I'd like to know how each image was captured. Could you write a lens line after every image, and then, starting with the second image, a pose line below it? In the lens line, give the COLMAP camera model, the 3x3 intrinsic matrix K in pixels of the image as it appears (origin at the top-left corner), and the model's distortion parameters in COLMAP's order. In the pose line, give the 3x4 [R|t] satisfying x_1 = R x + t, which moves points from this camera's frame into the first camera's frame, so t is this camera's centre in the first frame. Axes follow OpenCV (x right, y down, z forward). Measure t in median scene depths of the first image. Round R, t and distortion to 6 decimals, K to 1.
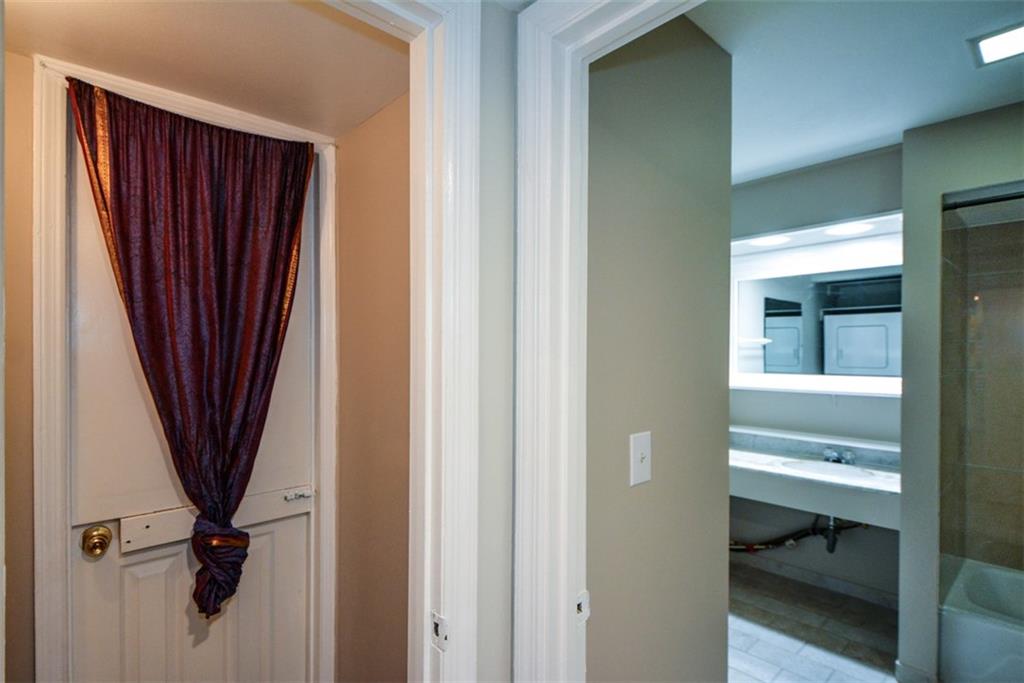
lens RADIAL K [[490.5, 0, 509.1], [0, 490.5, 358.3], [0, 0, 1]] dist [0.001980, -0.010267]
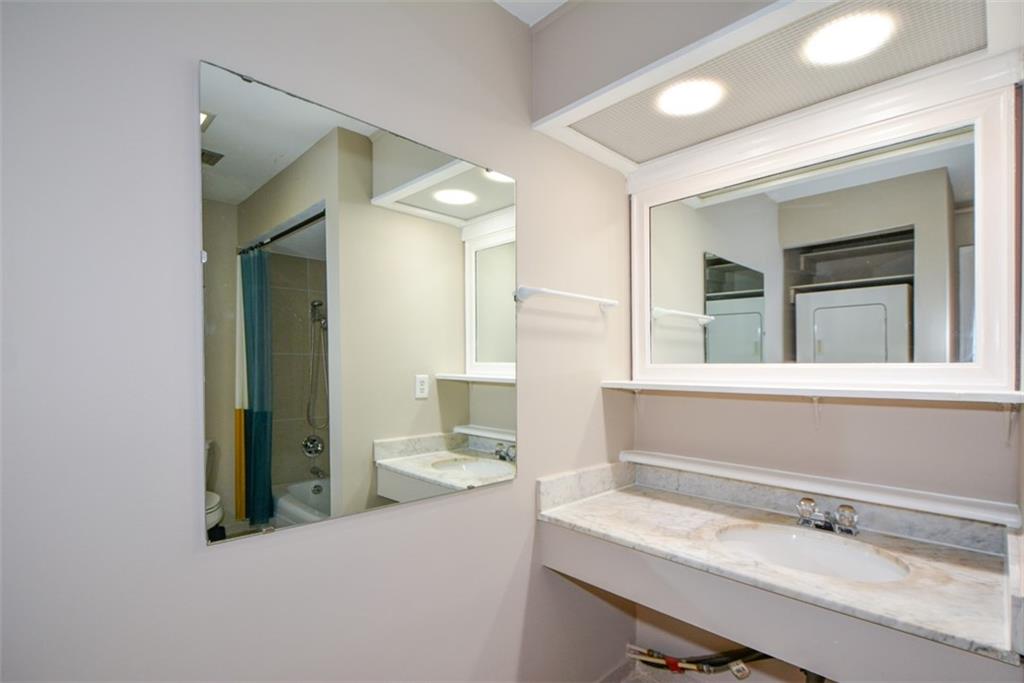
lens RADIAL K [[490.5, 0, 482.9], [0, 490.5, 363.7], [0, 0, 1]] dist [0.001980, -0.010267]
pose [[0.999994, 0.001114, 0.003270, 0.271657], [-0.001063, 0.999879, -0.015523, 0.040847], [-0.003287, 0.015519, 0.999874, 0.425653]]
